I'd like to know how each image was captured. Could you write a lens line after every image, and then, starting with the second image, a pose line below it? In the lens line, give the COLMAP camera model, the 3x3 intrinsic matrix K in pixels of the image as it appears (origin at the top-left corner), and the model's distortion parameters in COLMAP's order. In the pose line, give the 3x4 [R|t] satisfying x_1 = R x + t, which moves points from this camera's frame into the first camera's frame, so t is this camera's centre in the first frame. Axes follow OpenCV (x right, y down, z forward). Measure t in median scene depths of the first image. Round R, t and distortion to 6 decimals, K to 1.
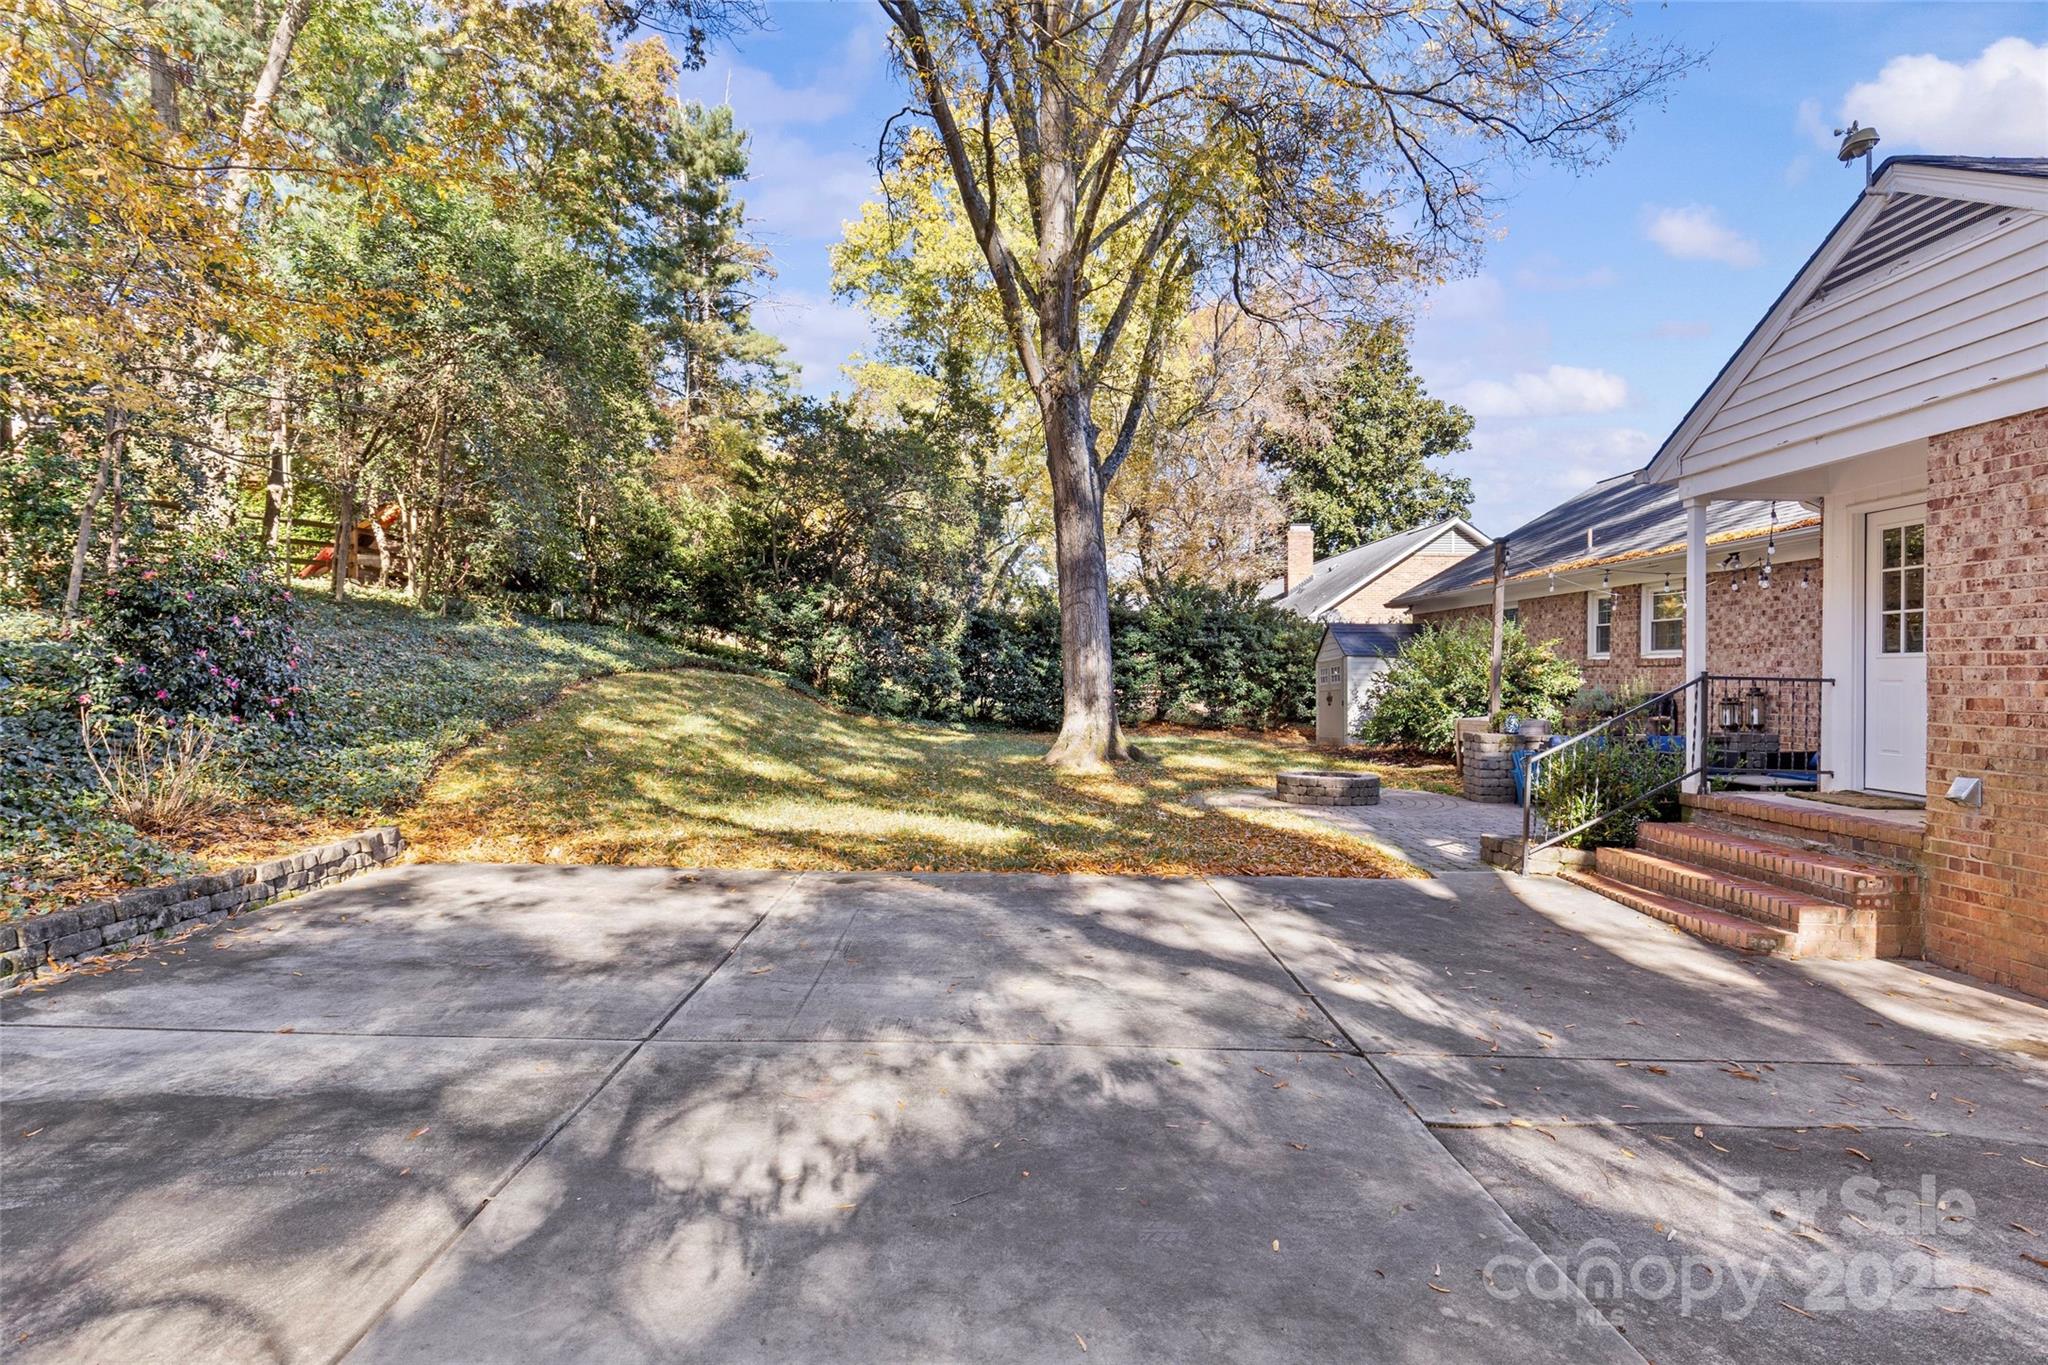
lens RADIAL K [[919.1, 0, 1024.0], [0, 919.1, 672.6], [0, 0, 1]] dist [0.001227, -0.000211]
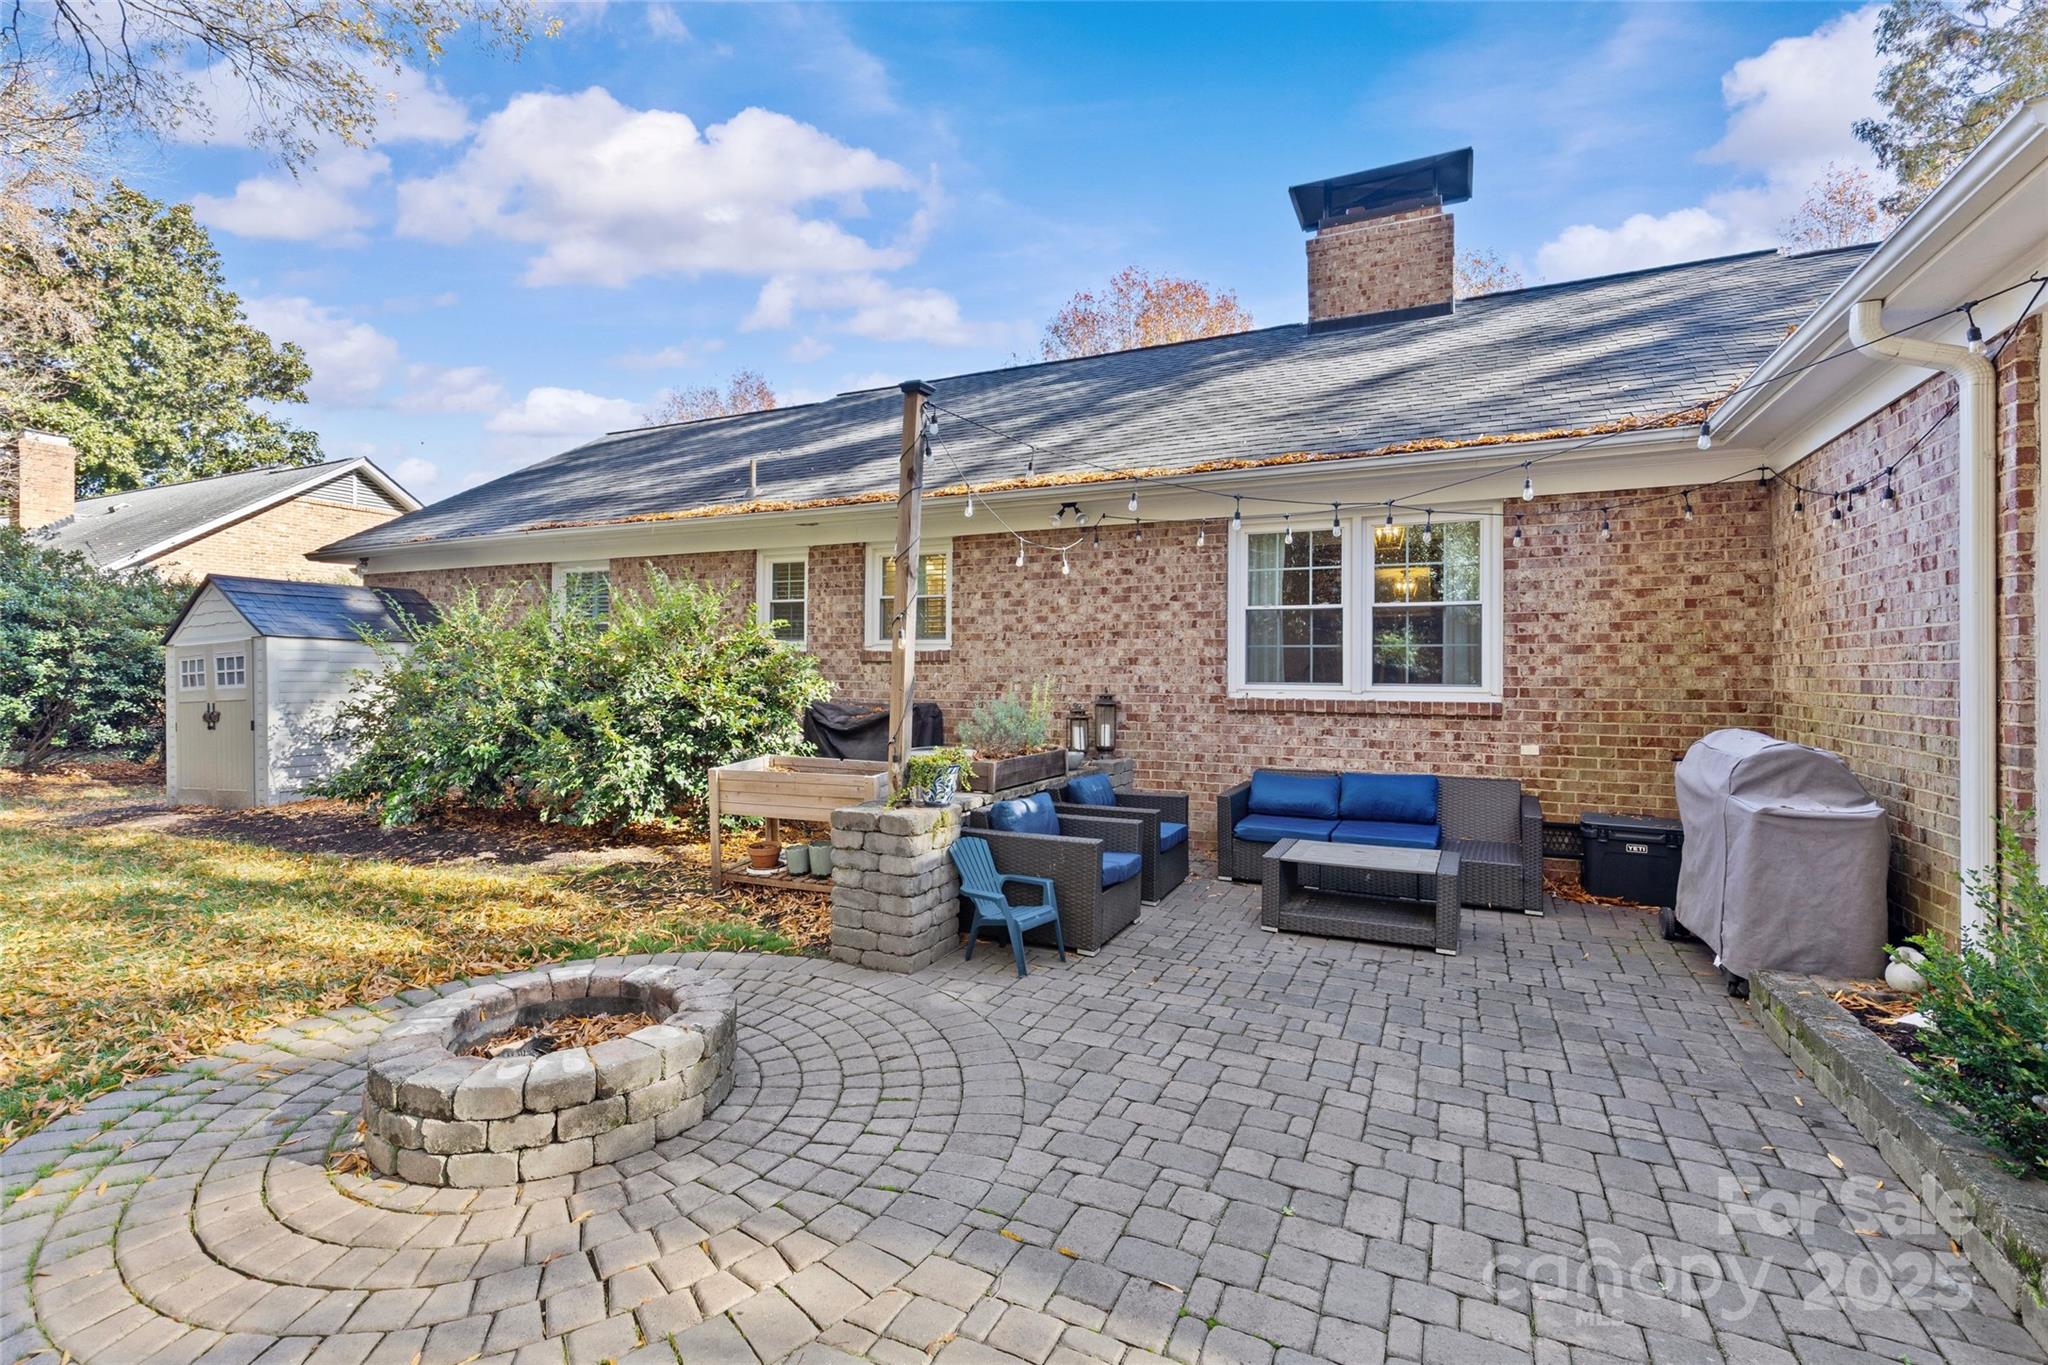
lens RADIAL K [[919.1, 0, 1024.0], [0, 919.1, 672.6], [0, 0, 1]] dist [0.001227, -0.000211]
pose [[0.435187, -0.004568, 0.900328, 0.059879], [-0.003629, 0.999970, 0.006828, -0.002562], [-0.900333, -0.006238, 0.435157, 0.350022]]
